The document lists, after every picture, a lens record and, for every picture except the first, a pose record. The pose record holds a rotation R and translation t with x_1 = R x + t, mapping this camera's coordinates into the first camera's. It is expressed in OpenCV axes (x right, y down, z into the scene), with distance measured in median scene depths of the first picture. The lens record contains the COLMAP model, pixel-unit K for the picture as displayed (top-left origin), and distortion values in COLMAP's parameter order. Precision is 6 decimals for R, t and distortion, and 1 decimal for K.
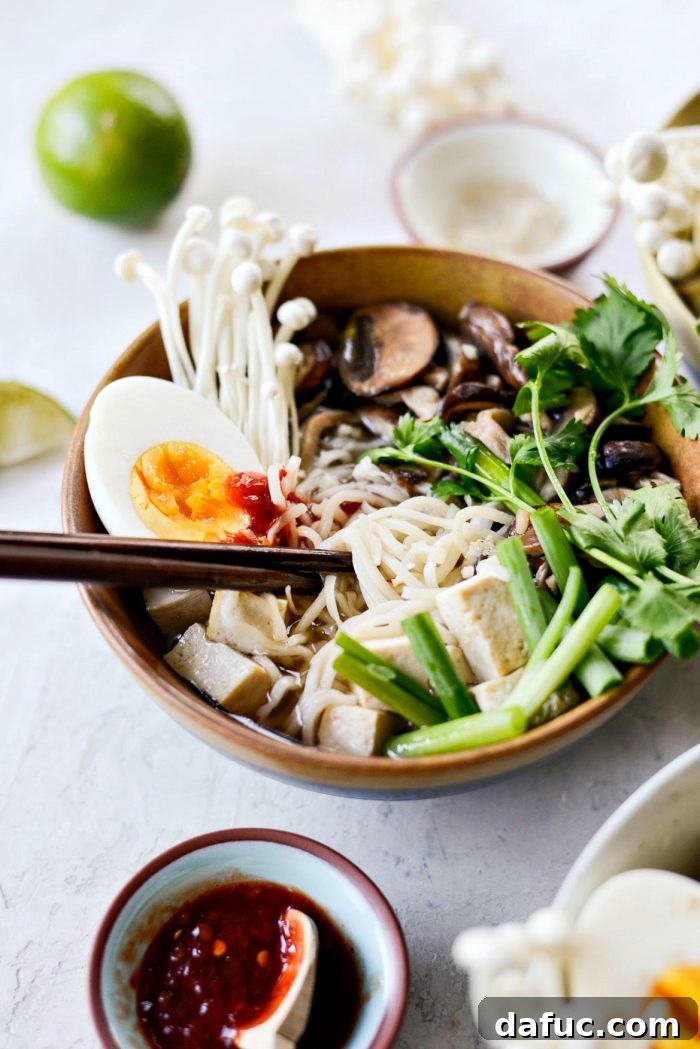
lens RADIAL K [[1709.2, 0, 350.0], [0, 1709.2, 524.5], [0, 0, 1]] dist [-0.098081, -0.005196]
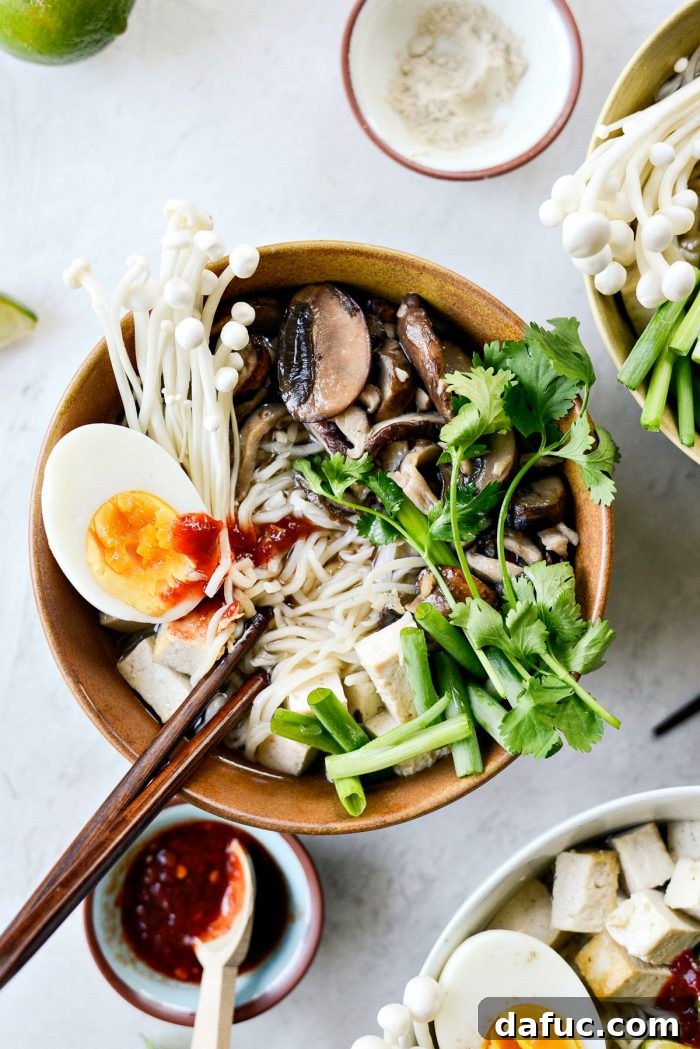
lens RADIAL K [[1664.3, 0, 350.0], [0, 1664.3, 524.5], [0, 0, 1]] dist [-0.118038, -0.091969]
pose [[0.999661, 0.022569, 0.012981, 0.027245], [-0.025825, 0.796133, 0.604571, -0.654632], [0.003310, -0.604701, 0.796446, 0.128886]]
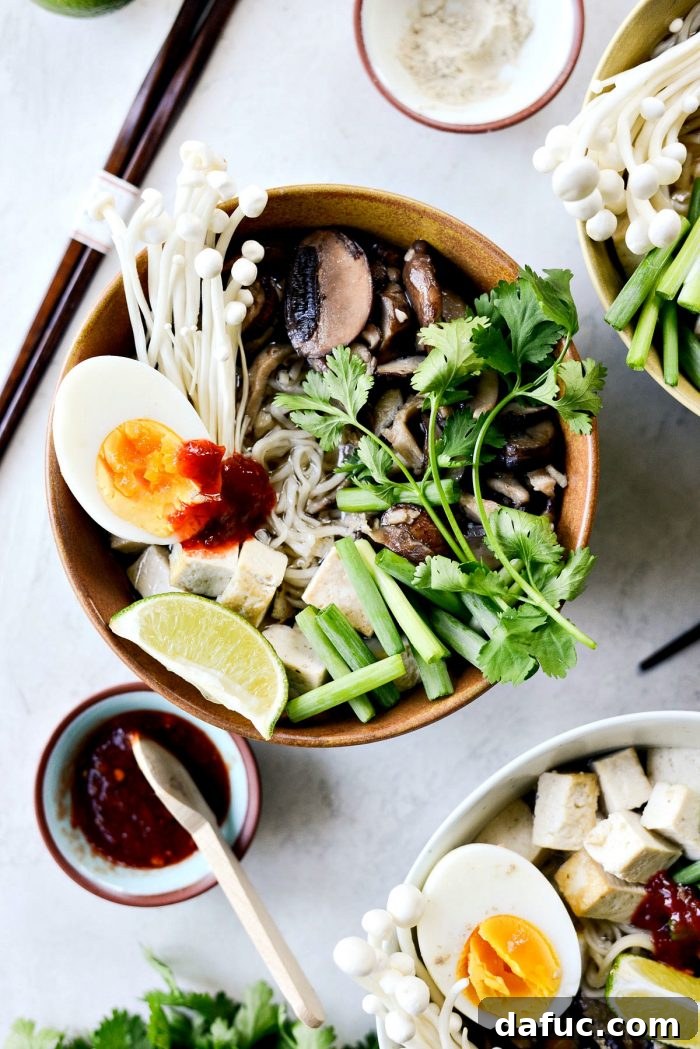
lens RADIAL K [[1664.3, 0, 350.0], [0, 1664.3, 524.5], [0, 0, 1]] dist [-0.118038, -0.091969]
pose [[0.998806, 0.047068, -0.013096, 0.058008], [-0.029381, 0.792839, 0.608723, -0.656326], [0.039034, -0.607611, 0.793275, 0.059423]]
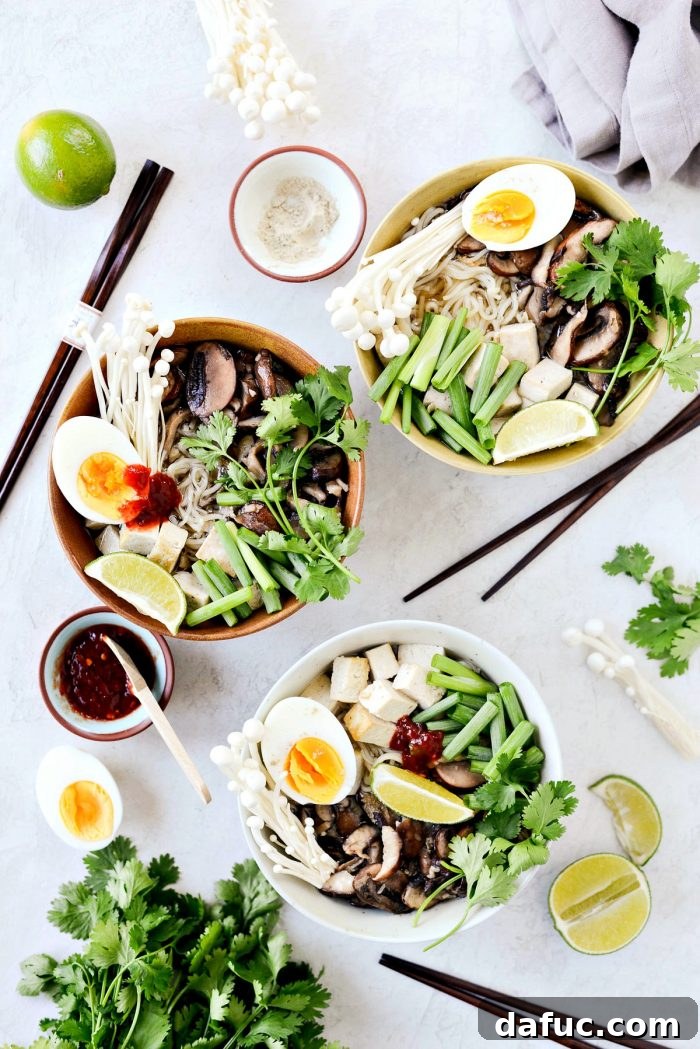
lens RADIAL K [[1664.3, 0, 350.0], [0, 1664.3, 524.5], [0, 0, 1]] dist [-0.118038, -0.091969]
pose [[0.998835, 0.048063, 0.004308, 0.181125], [-0.040871, 0.795145, 0.605041, -1.136515], [0.025655, -0.604512, 0.796183, -0.591222]]
